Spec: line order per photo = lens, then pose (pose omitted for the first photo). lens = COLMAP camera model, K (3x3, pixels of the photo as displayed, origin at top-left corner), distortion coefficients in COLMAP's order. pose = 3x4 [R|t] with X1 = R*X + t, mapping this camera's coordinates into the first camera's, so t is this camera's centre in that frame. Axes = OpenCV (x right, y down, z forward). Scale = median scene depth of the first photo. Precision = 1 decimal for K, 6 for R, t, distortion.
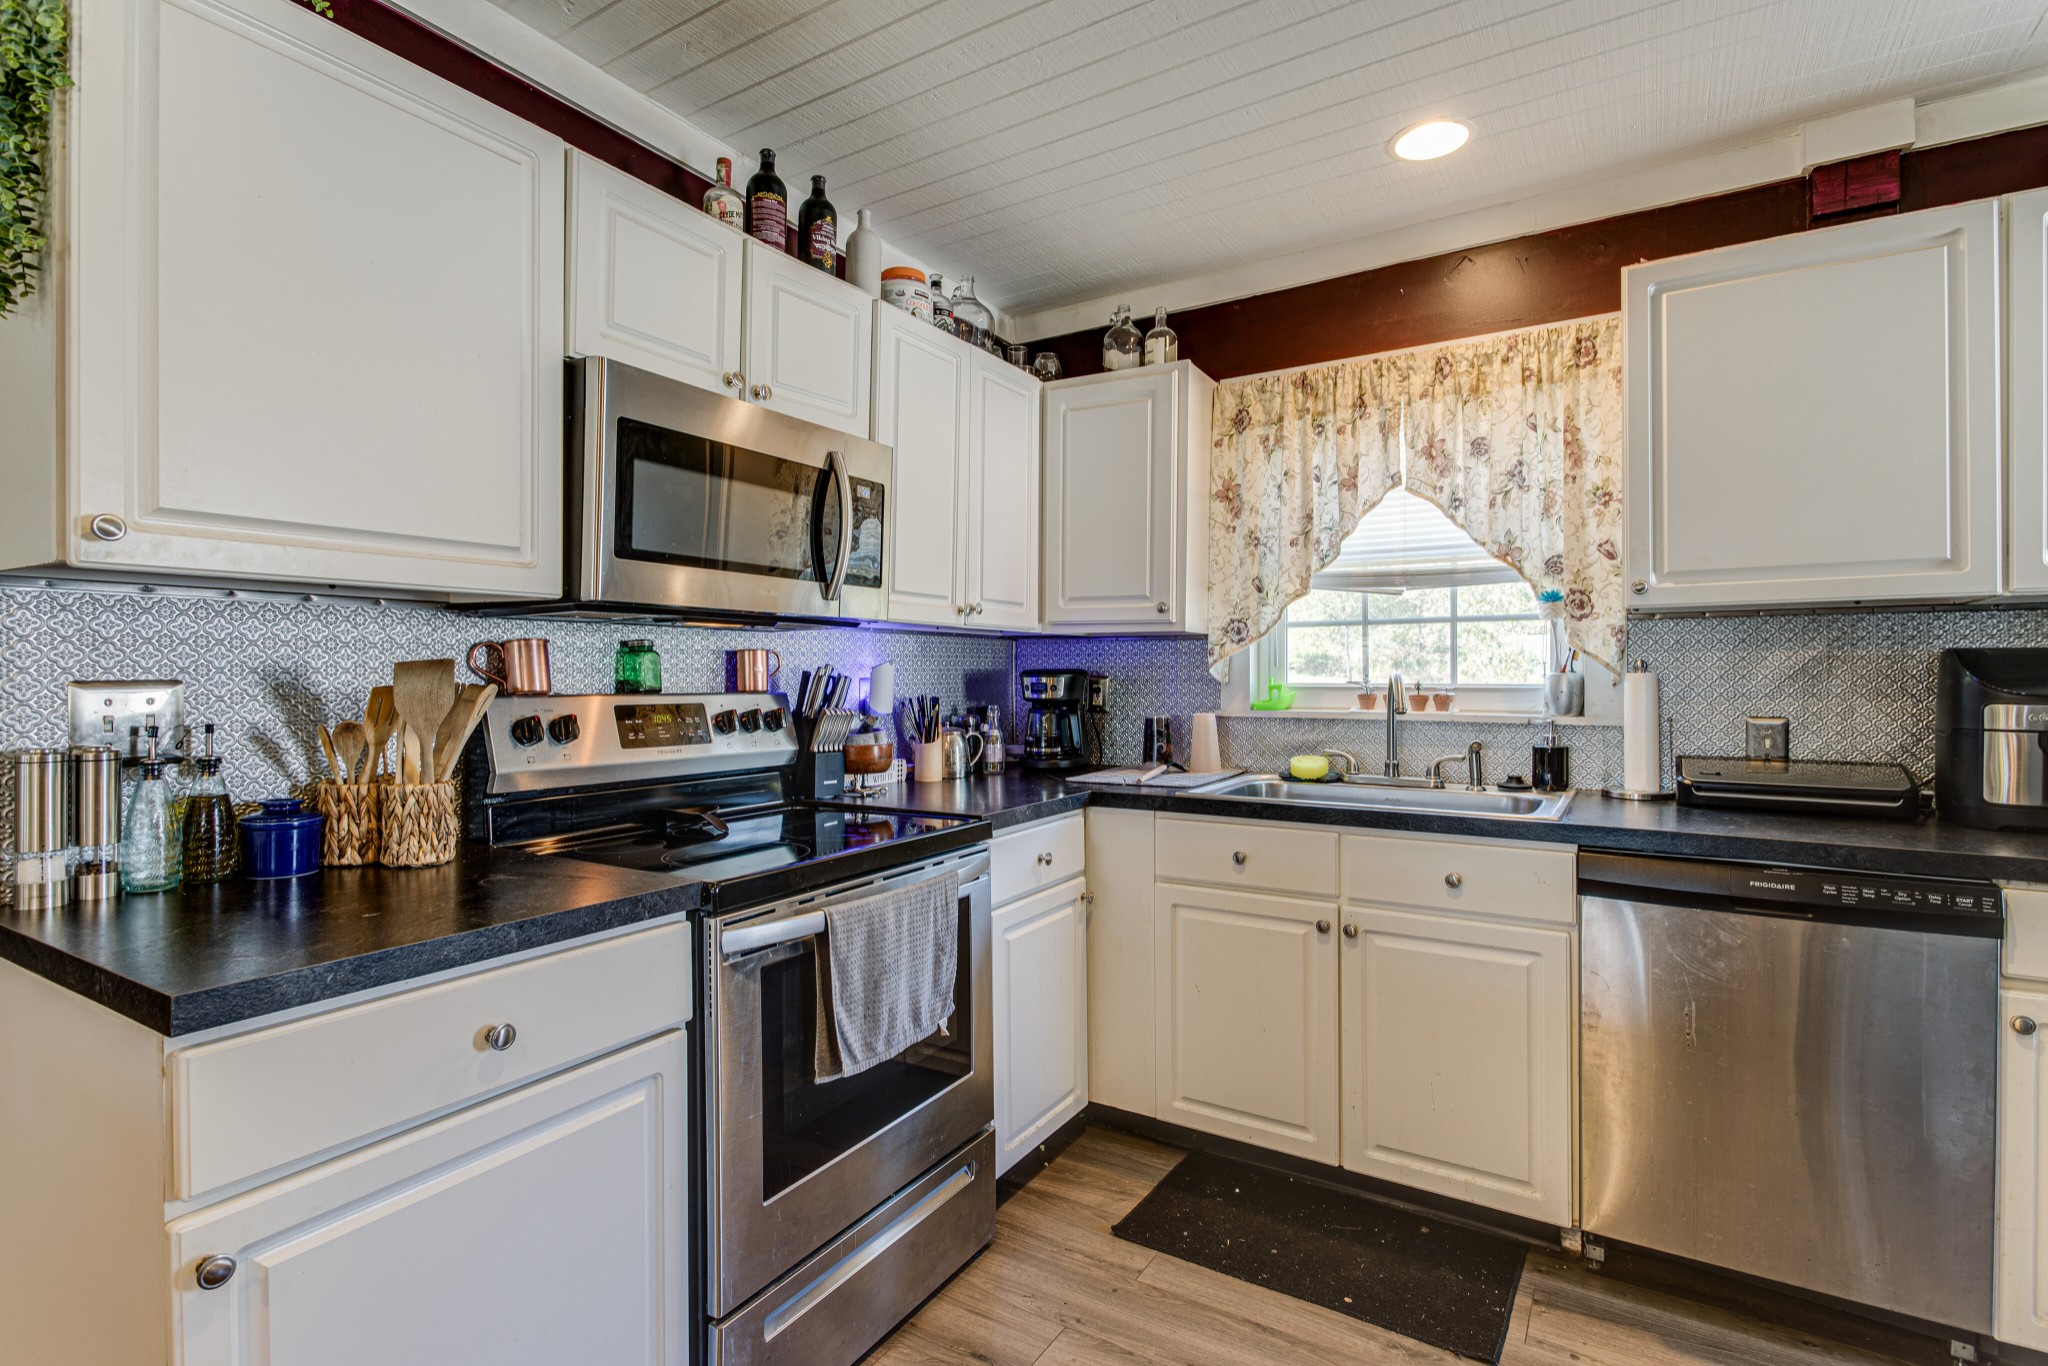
lens RADIAL K [[976.5, 0, 1014.6], [0, 976.5, 674.1], [0, 0, 1]] dist [0.007319, -0.006278]
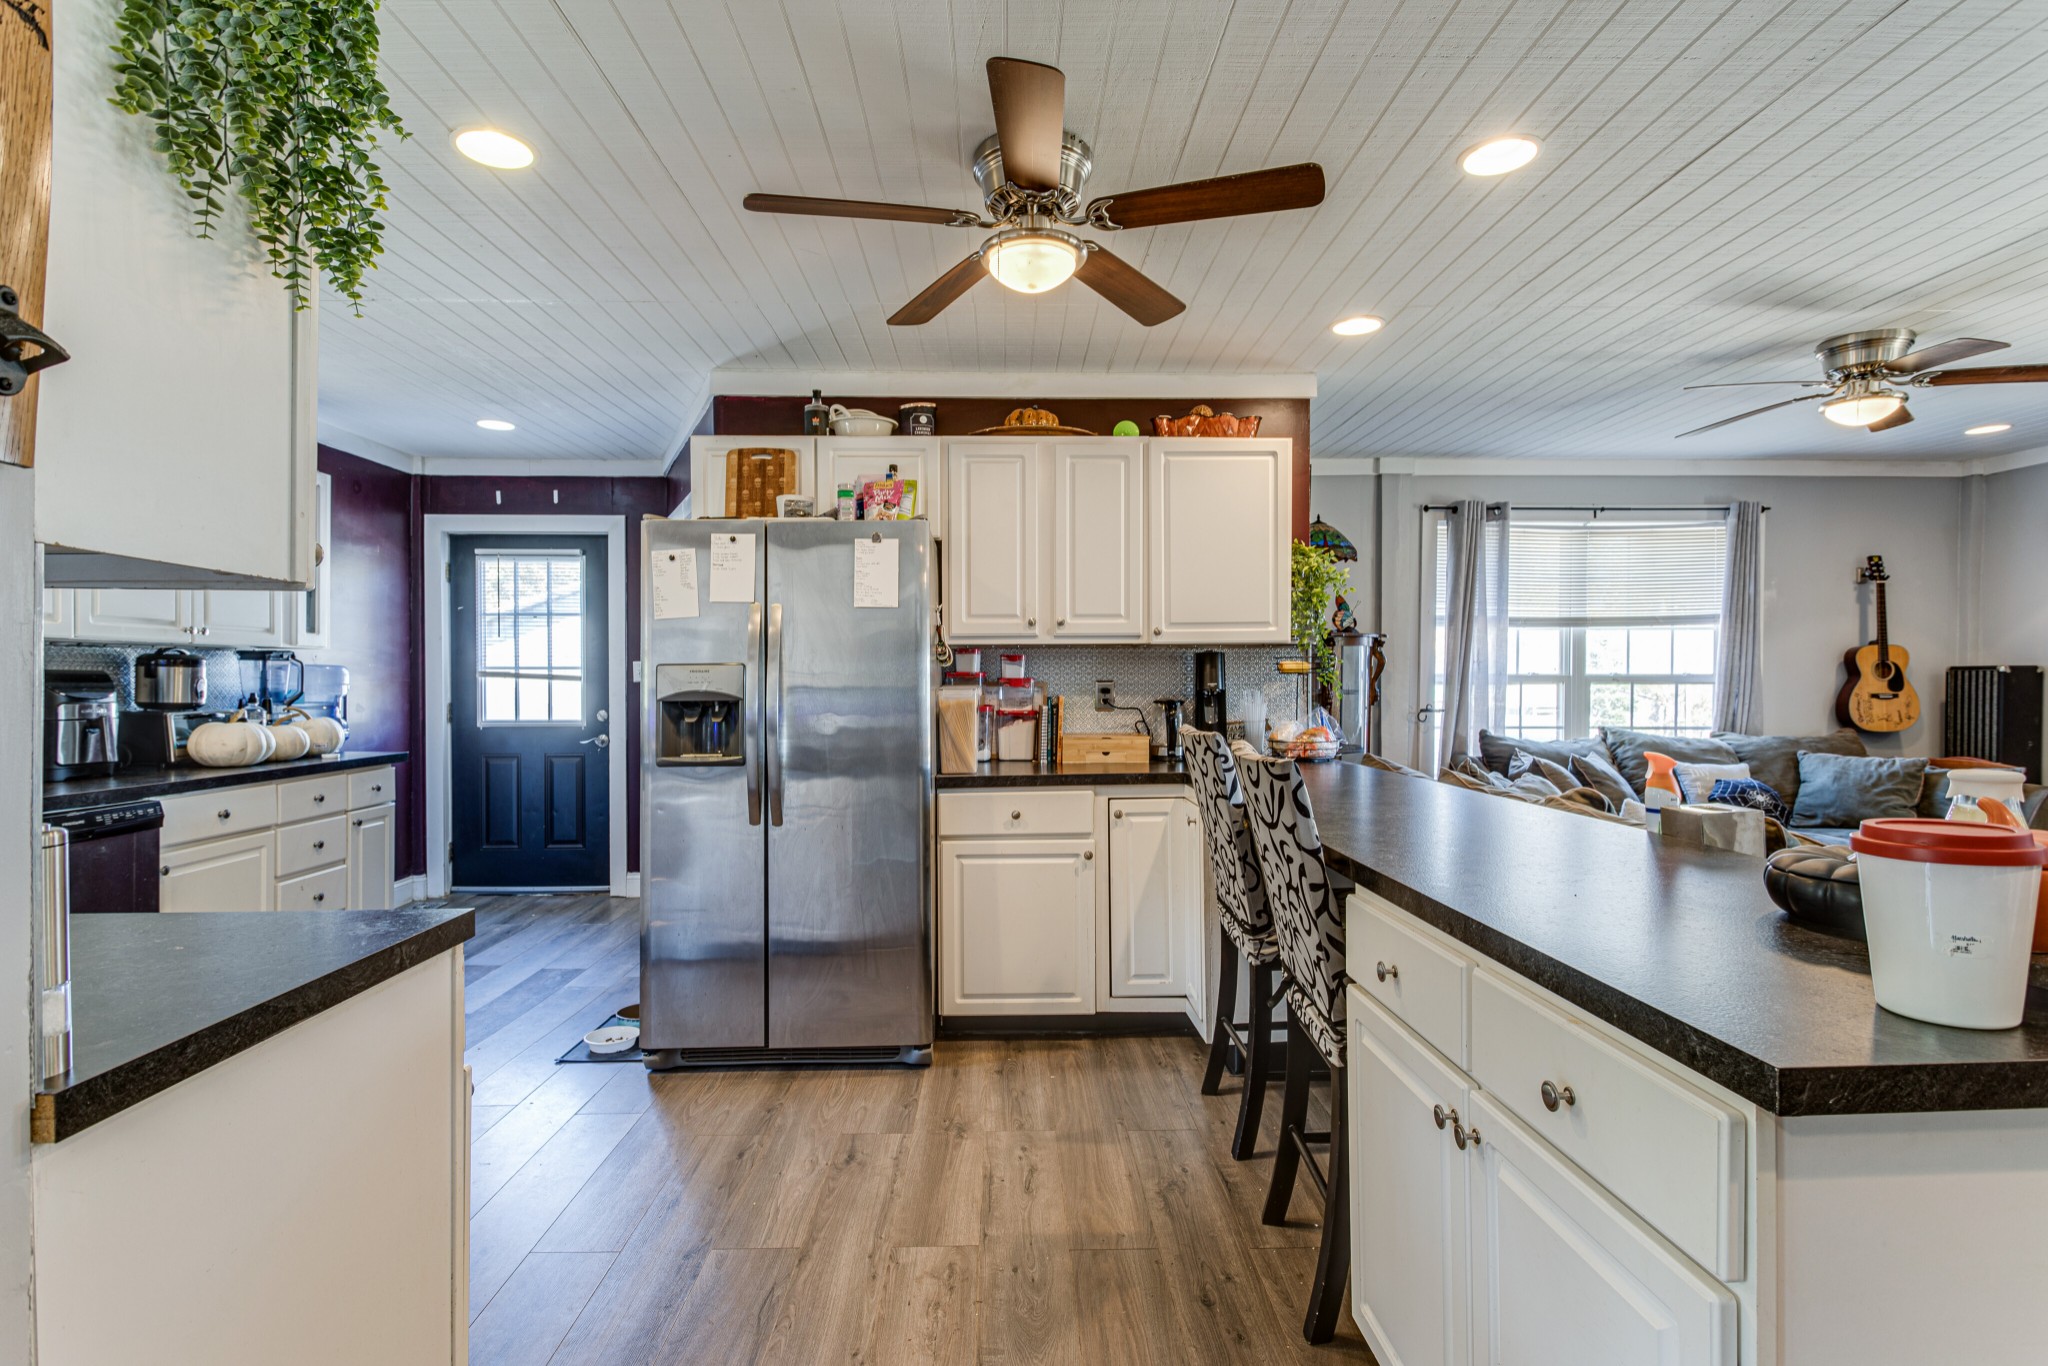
lens RADIAL K [[976.5, 0, 1031.5], [0, 976.5, 683.3], [0, 0, 1]] dist [0.007319, -0.006278]
pose [[-0.557538, -0.004429, 0.830140, -1.109025], [-0.002515, 0.999990, 0.003645, -0.012574], [-0.830148, -0.000056, -0.557544, 0.489952]]
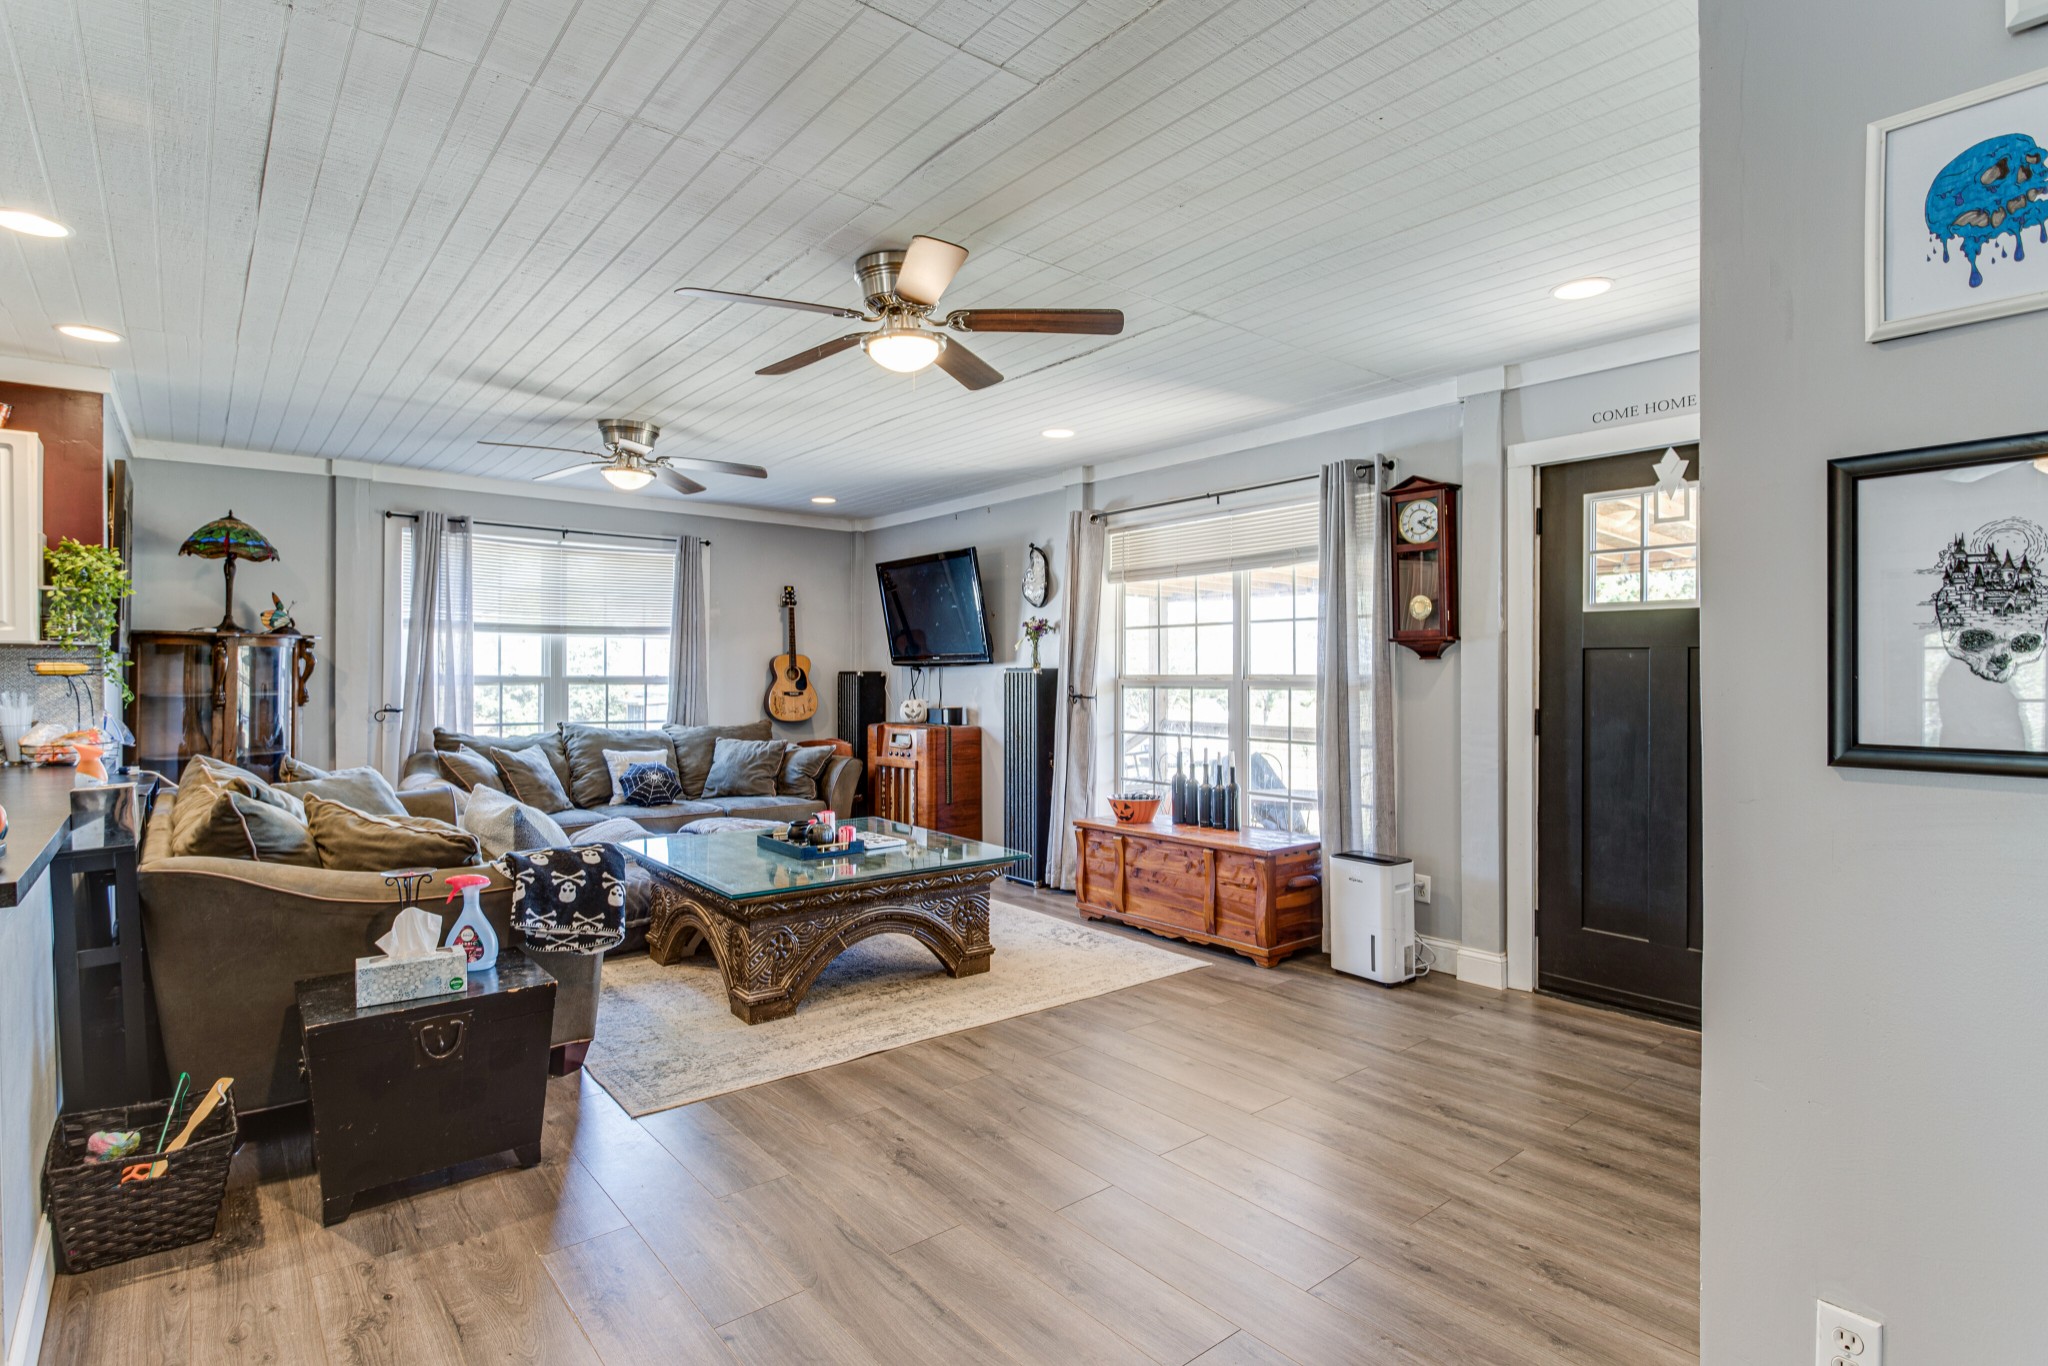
lens RADIAL K [[1010.4, 0, 1010.9], [0, 1010.4, 681.1], [0, 0, 1]] dist [0.001404, -0.000064]
pose [[-0.948906, -0.007438, 0.315471, -2.042582], [-0.007325, 0.999972, 0.001543, -0.029708], [-0.315474, -0.000847, -0.948934, 0.266299]]
